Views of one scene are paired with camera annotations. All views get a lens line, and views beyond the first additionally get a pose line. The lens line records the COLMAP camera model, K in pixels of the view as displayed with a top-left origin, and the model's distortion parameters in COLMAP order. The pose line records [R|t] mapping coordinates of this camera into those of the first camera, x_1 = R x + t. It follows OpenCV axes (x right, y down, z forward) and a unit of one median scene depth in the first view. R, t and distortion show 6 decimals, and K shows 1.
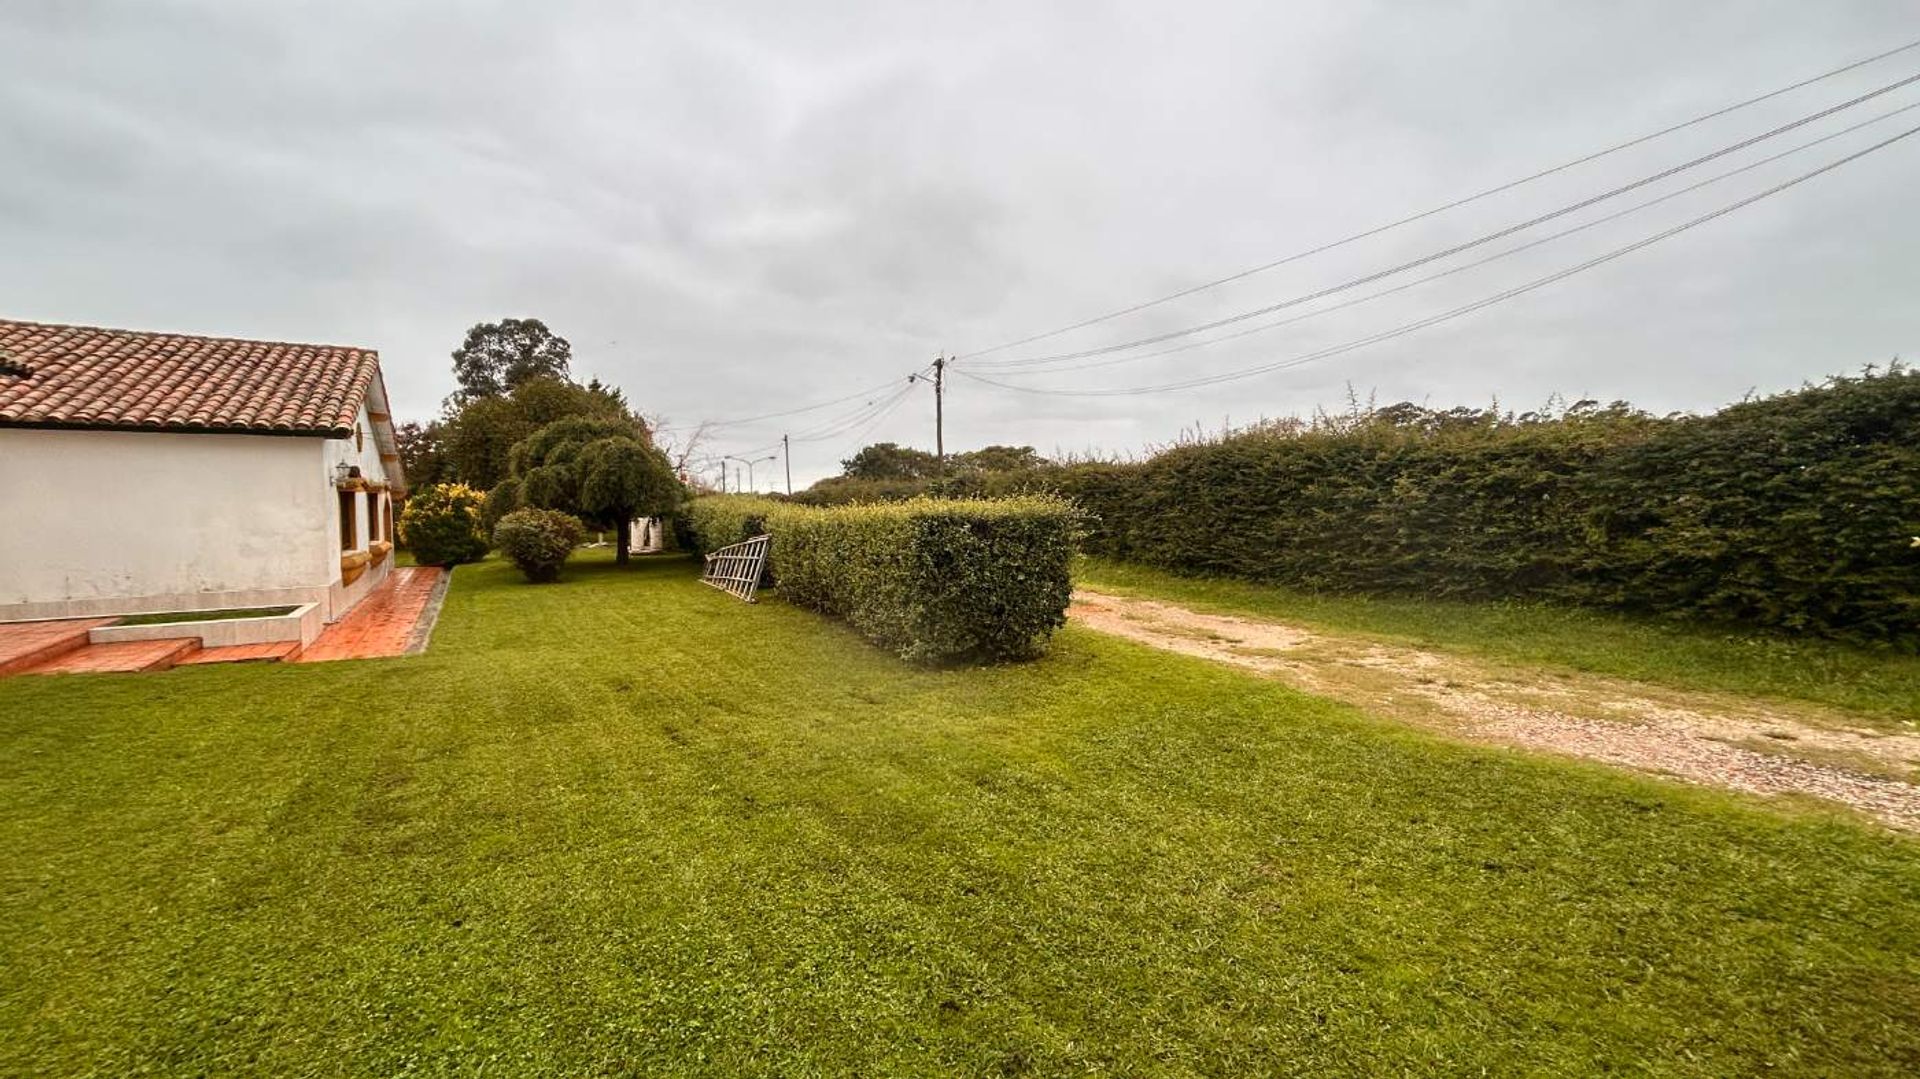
lens RADIAL K [[770.6, 0, 956.9], [0, 770.6, 539.5], [0, 0, 1]] dist [-0.000459, -0.000107]
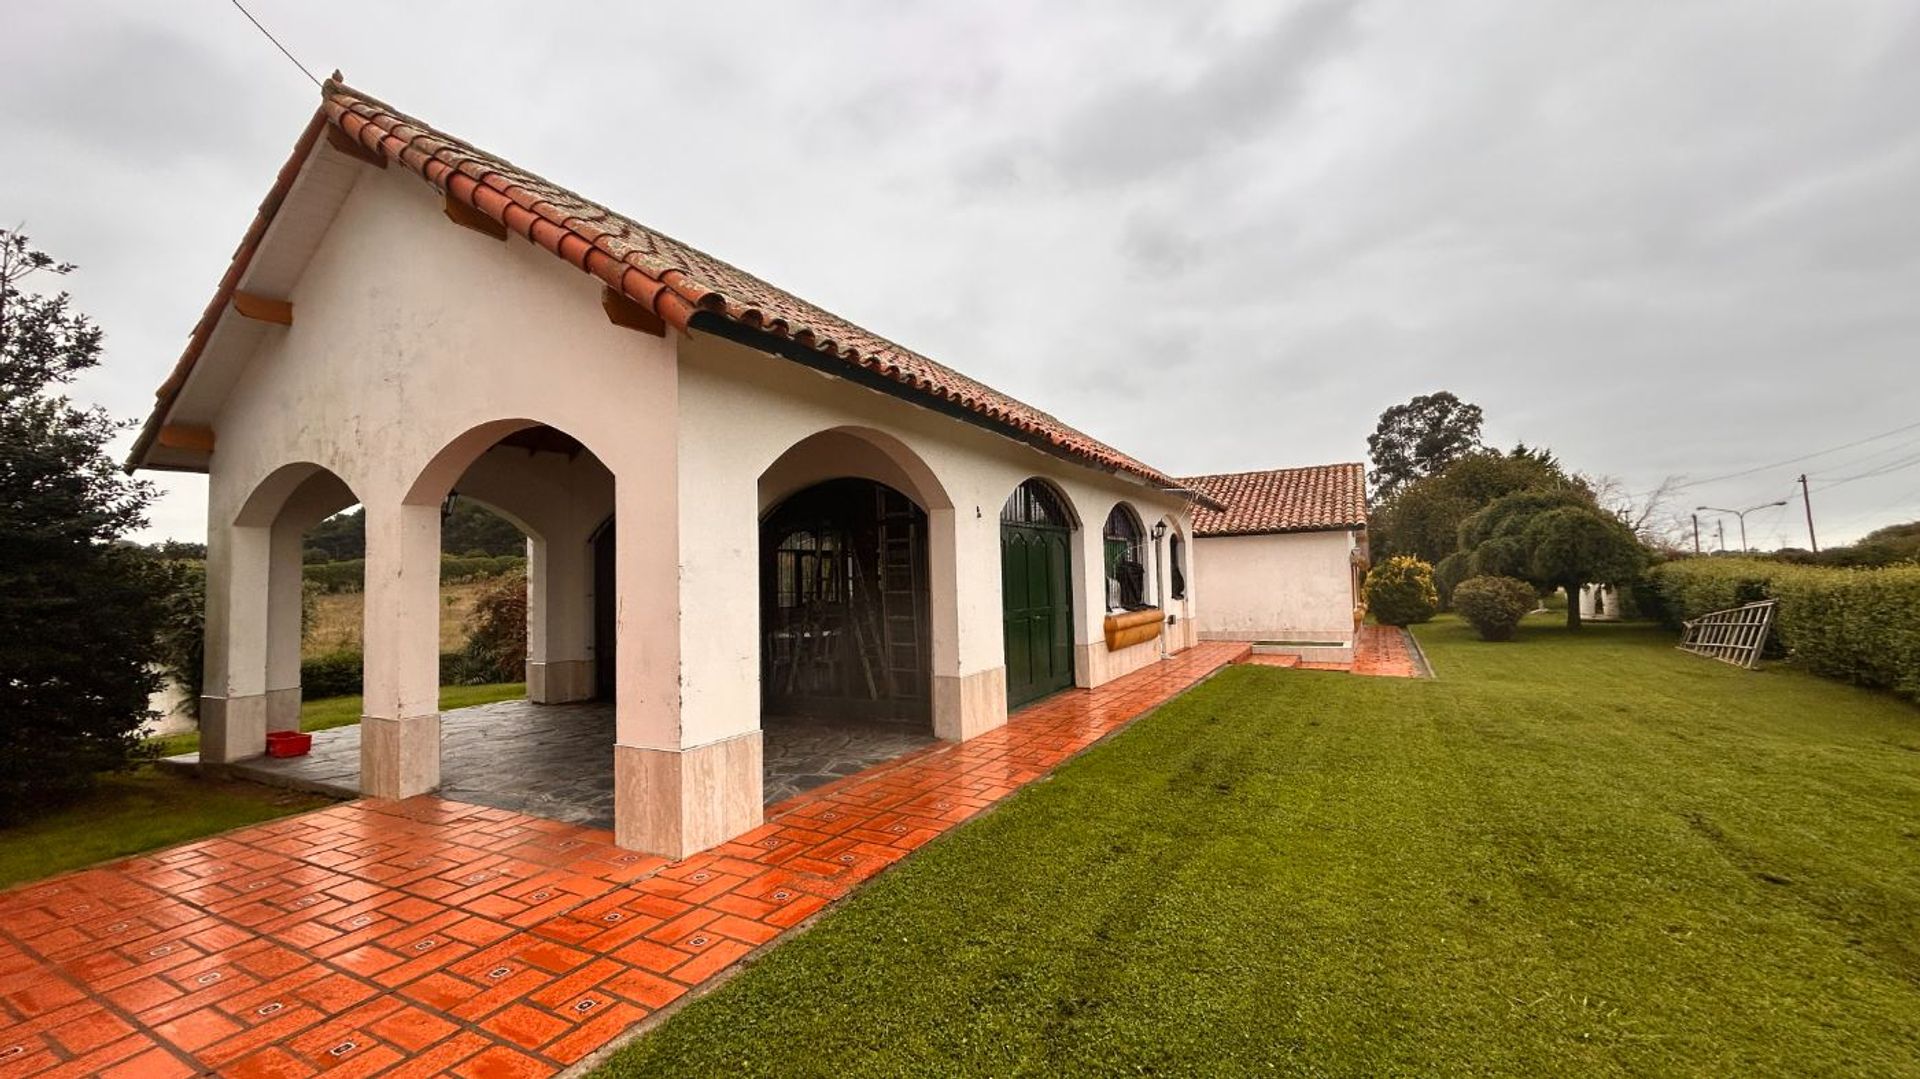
lens RADIAL K [[770.6, 0, 956.9], [0, 770.6, 539.5], [0, 0, 1]] dist [-0.000459, -0.000107]
pose [[0.491211, -0.056605, -0.869199, 0.056144], [-0.020788, 0.996840, -0.076665, 0.008291], [0.870792, 0.055728, 0.488482, -0.213668]]
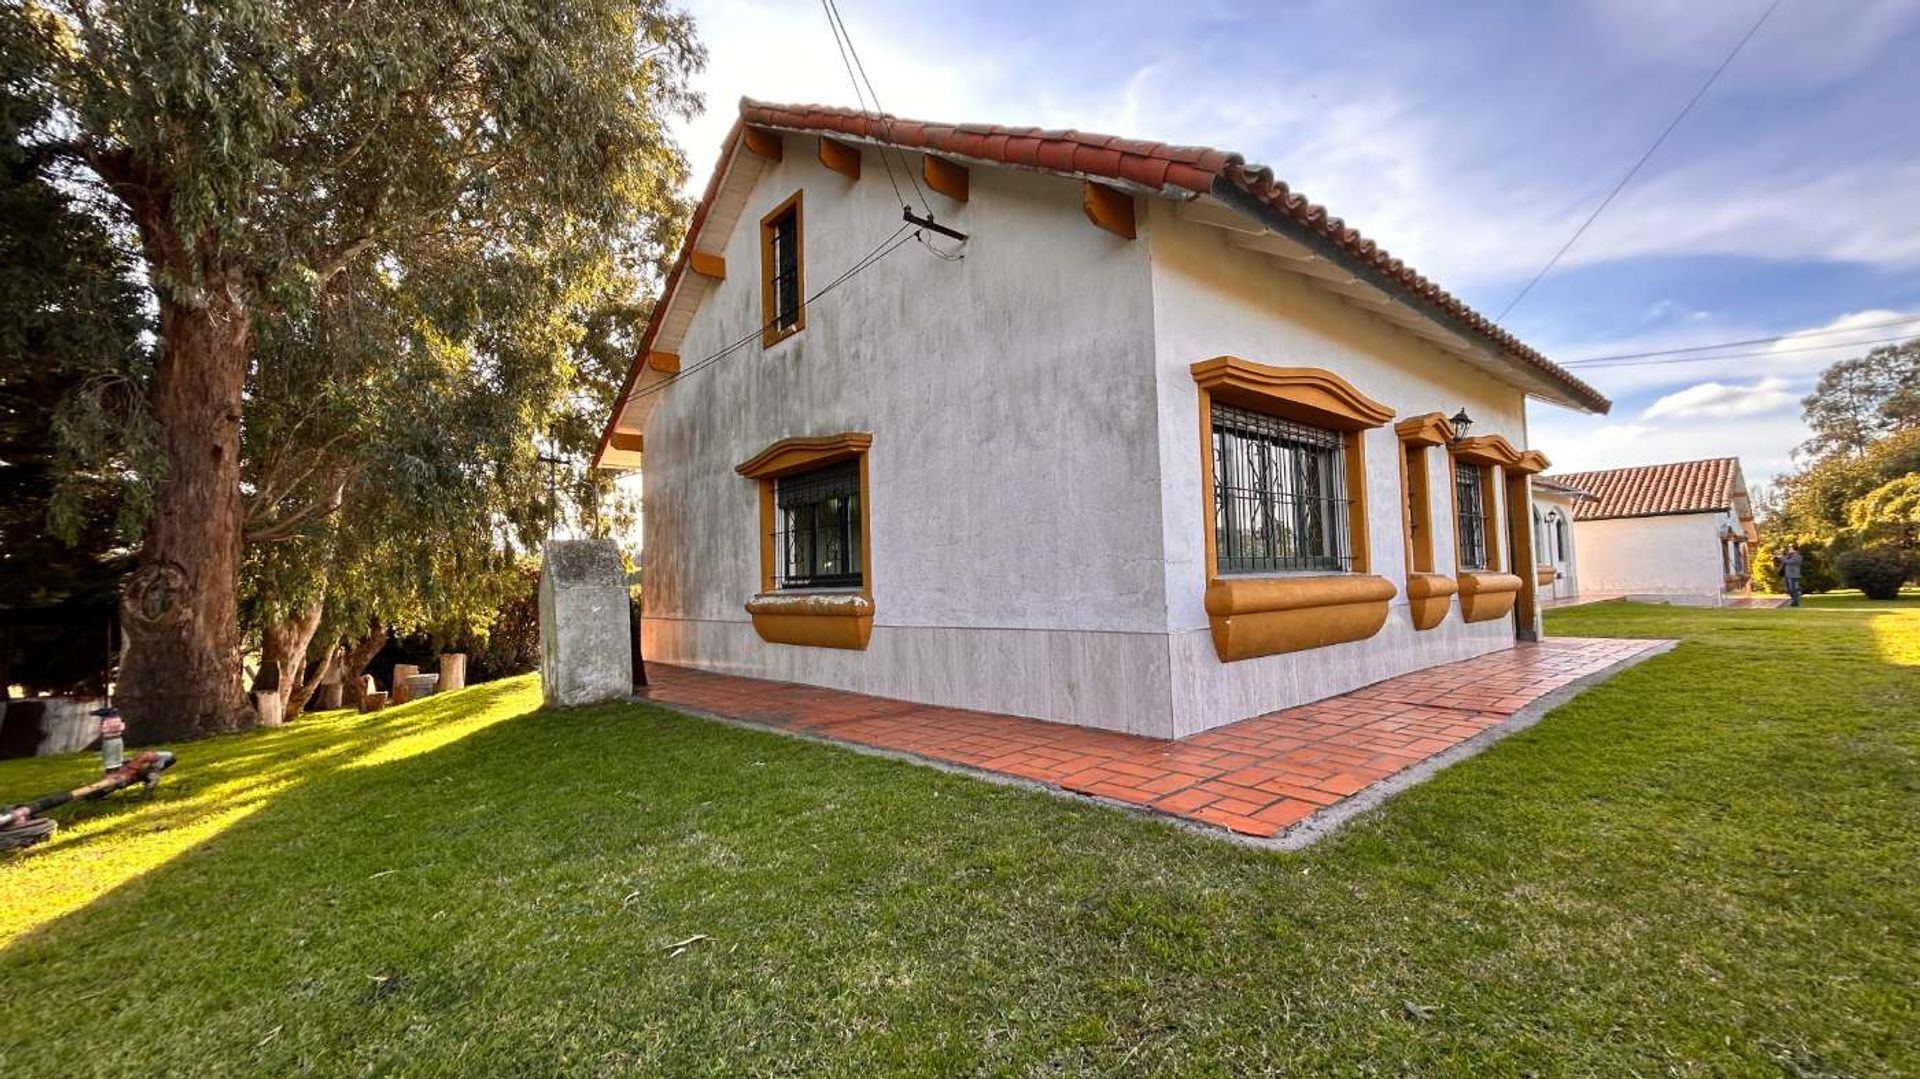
lens RADIAL K [[770.6, 0, 956.9], [0, 770.6, 539.5], [0, 0, 1]] dist [-0.000459, -0.000107]
pose [[0.152296, -0.059050, -0.986569, 0.457618], [-0.025191, 0.997657, -0.063602, 0.060977], [0.988014, 0.034539, 0.150451, -0.670272]]
